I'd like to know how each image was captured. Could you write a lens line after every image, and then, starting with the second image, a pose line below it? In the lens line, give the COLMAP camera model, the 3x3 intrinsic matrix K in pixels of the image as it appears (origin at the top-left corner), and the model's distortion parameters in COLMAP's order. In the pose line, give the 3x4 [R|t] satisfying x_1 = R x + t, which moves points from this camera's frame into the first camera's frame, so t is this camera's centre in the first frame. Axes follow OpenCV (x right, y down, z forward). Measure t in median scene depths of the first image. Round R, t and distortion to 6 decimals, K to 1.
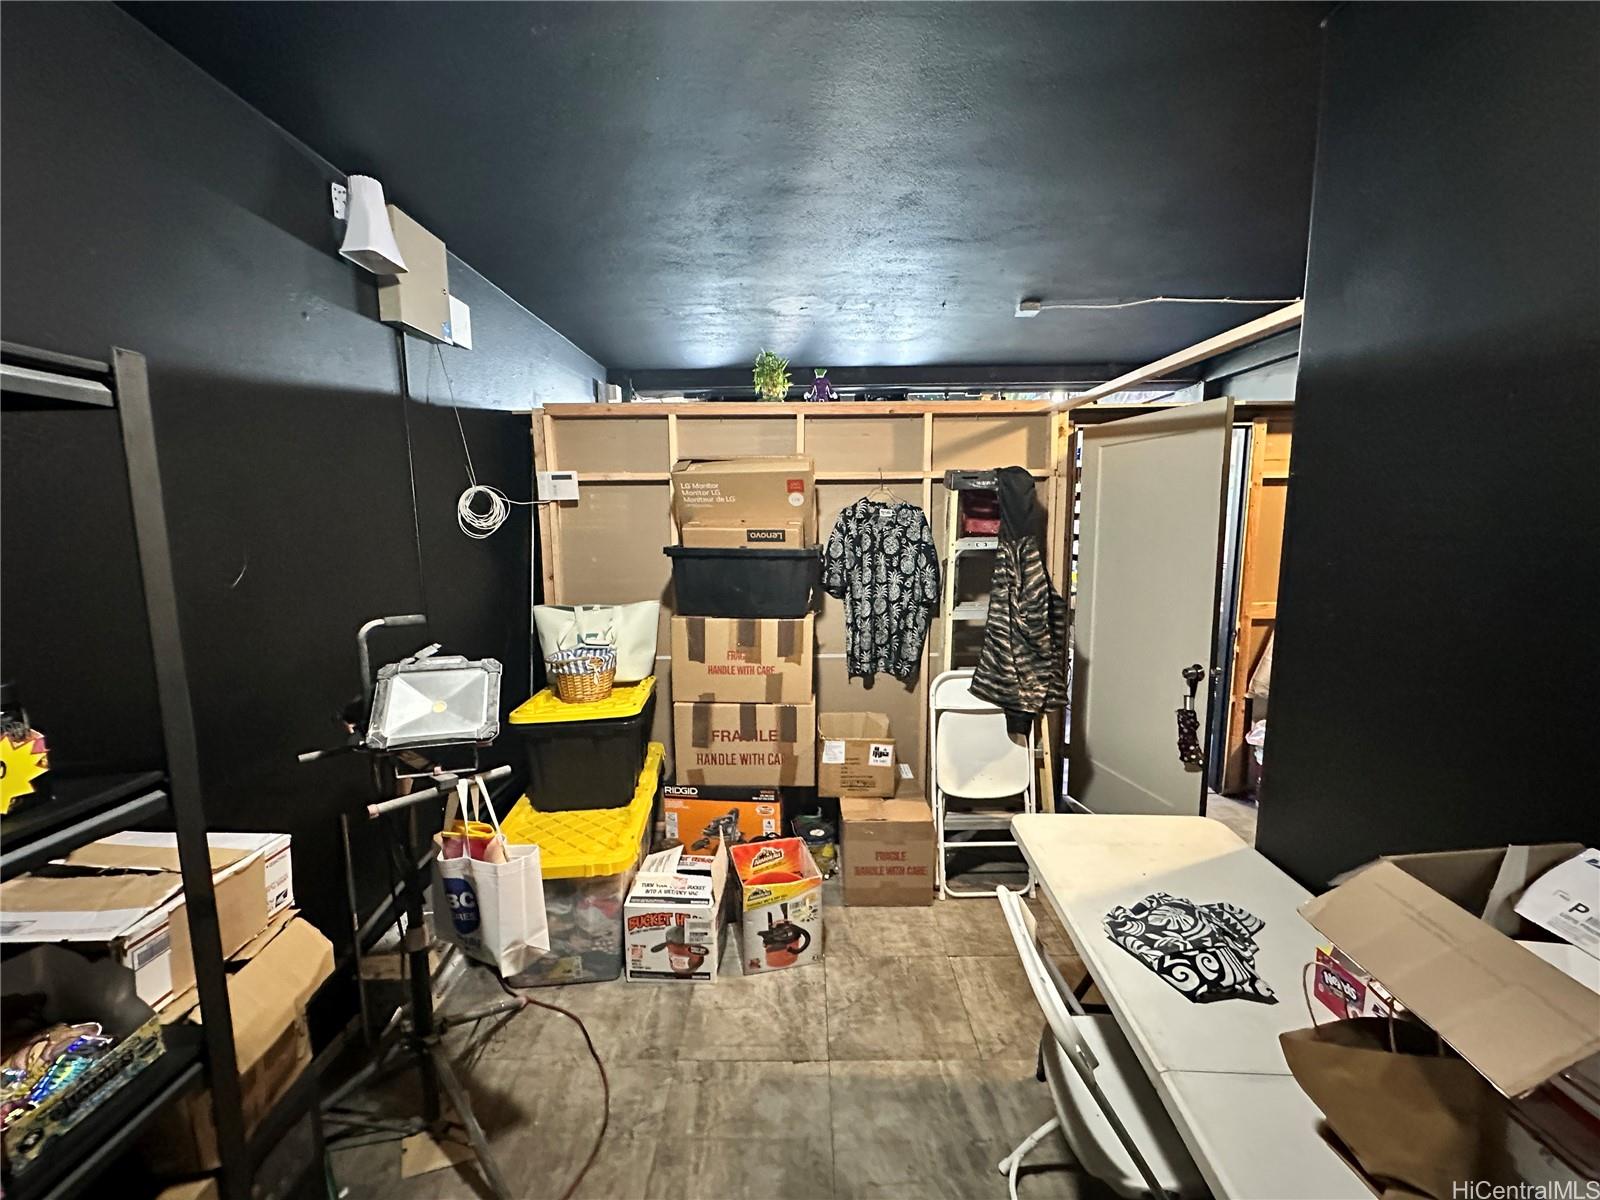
lens RADIAL K [[638.2, 0, 801.2], [0, 638.2, 600.0], [0, 0, 1]] dist [-0.001114, -0.000137]
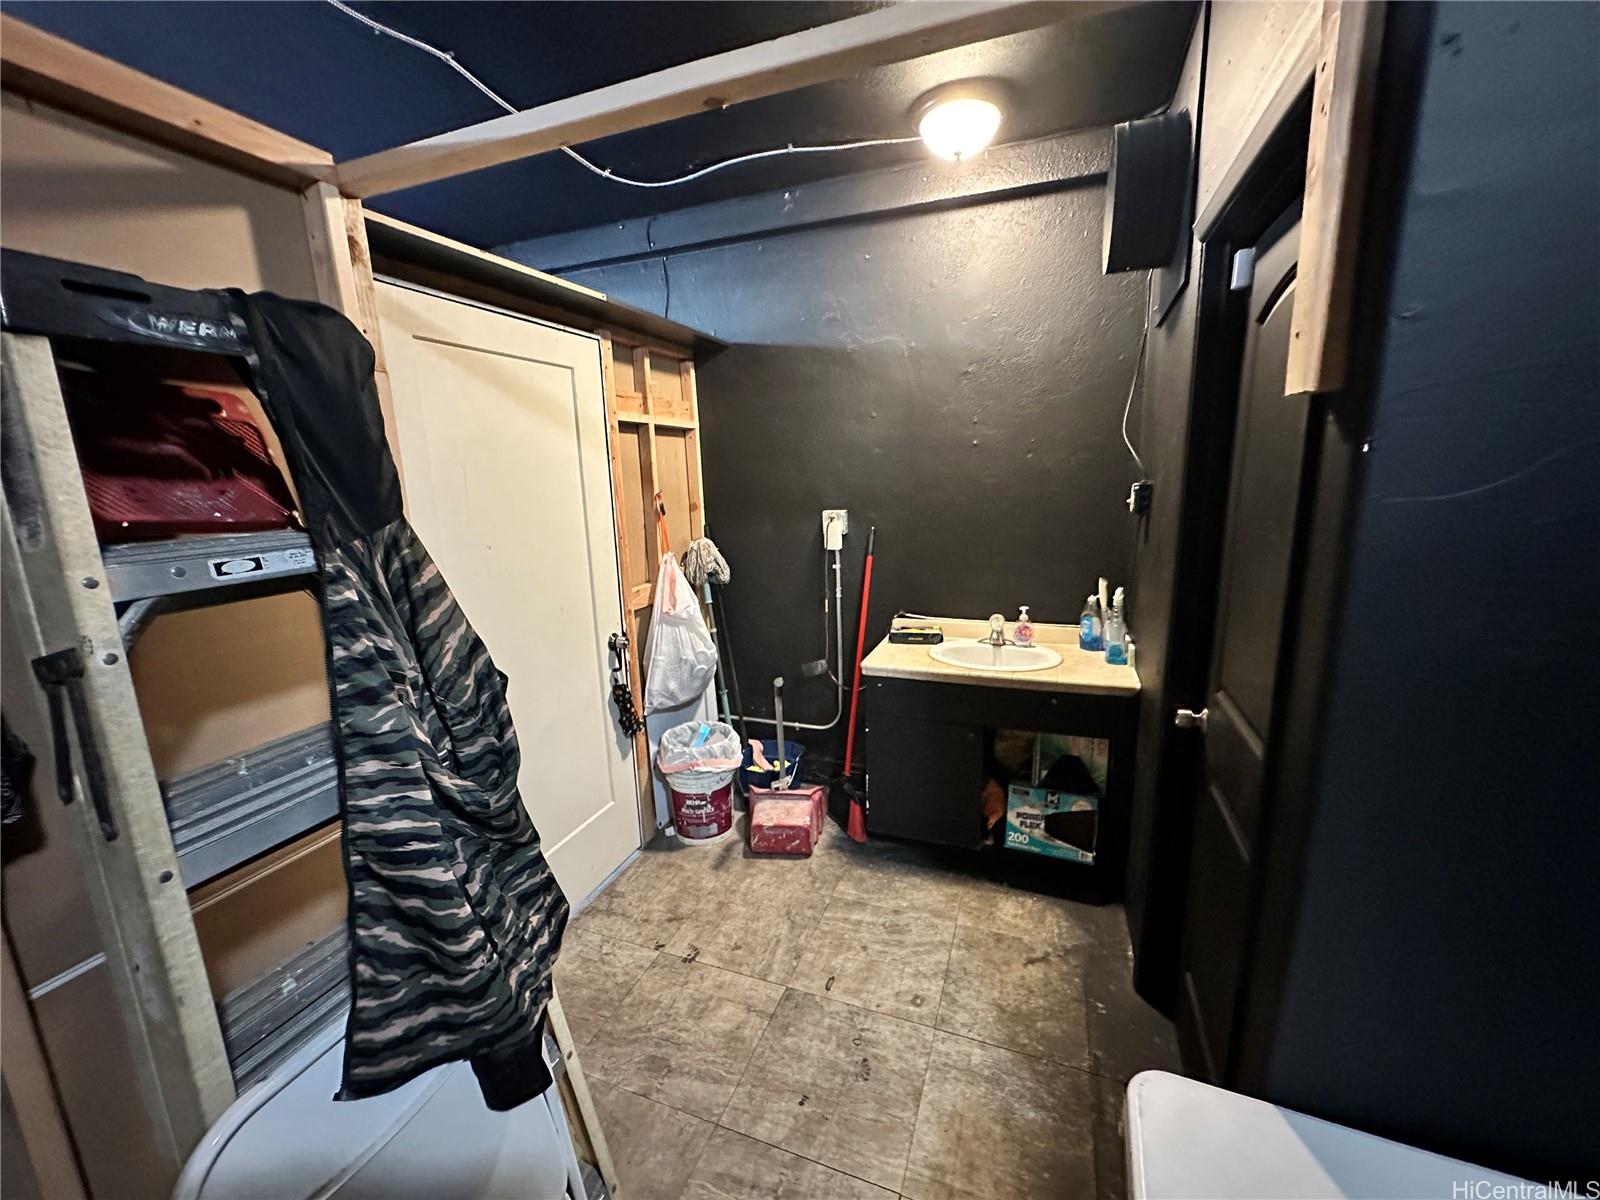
lens RADIAL K [[638.2, 0, 801.9], [0, 638.2, 601.9], [0, 0, 1]] dist [-0.001114, -0.000137]
pose [[0.362904, -0.182327, 0.913815, 0.123299], [0.138666, 0.980318, 0.140528, -0.077955], [-0.921451, 0.075716, 0.381044, 0.694425]]
